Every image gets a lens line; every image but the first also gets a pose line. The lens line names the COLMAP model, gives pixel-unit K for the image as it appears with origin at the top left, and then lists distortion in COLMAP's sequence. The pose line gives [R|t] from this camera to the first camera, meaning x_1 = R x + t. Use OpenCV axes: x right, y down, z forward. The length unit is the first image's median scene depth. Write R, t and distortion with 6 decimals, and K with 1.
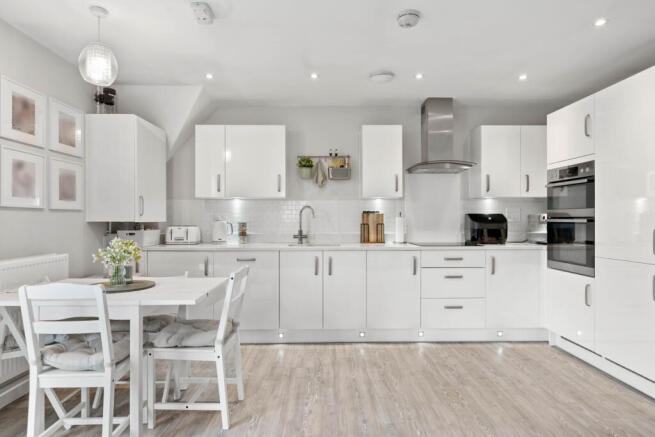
lens RADIAL K [[385.7, 0, 325.9], [0, 385.7, 222.0], [0, 0, 1]] dist [0.003555, 0.000617]
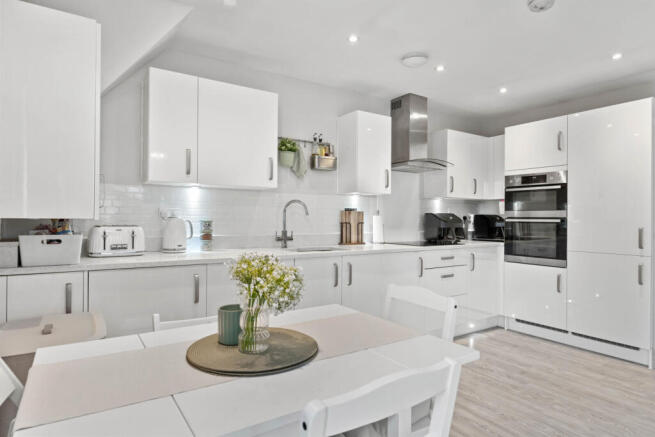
lens RADIAL K [[378.5, 0, 327.5], [0, 378.5, 218.5], [0, 0, 1]] dist [0.003018, 0.000693]
pose [[0.838677, 0.007083, 0.544583, -0.429785], [-0.004917, 0.999973, -0.005434, 0.000086], [-0.544607, 0.001880, 0.838689, 0.315789]]
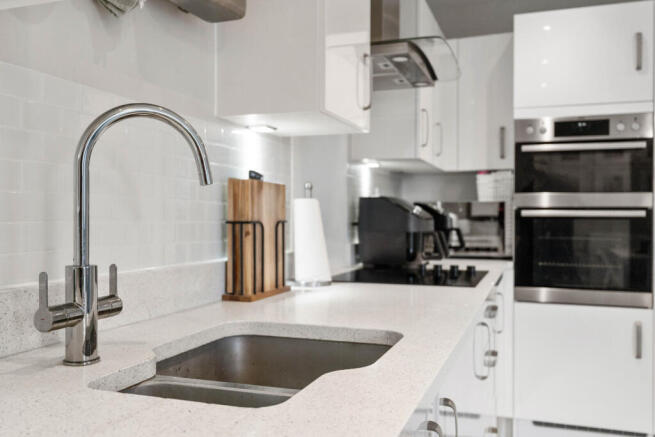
lens RADIAL K [[586.4, 0, 327.5], [0, 586.4, 218.5], [0, 0, 1]] dist [-0.002909, -0.000963]
pose [[0.352257, 0.001180, 0.935903, -0.249116], [0.001003, 0.999998, -0.001639, 0.004090], [-0.935903, 0.001516, 0.352255, 0.869580]]
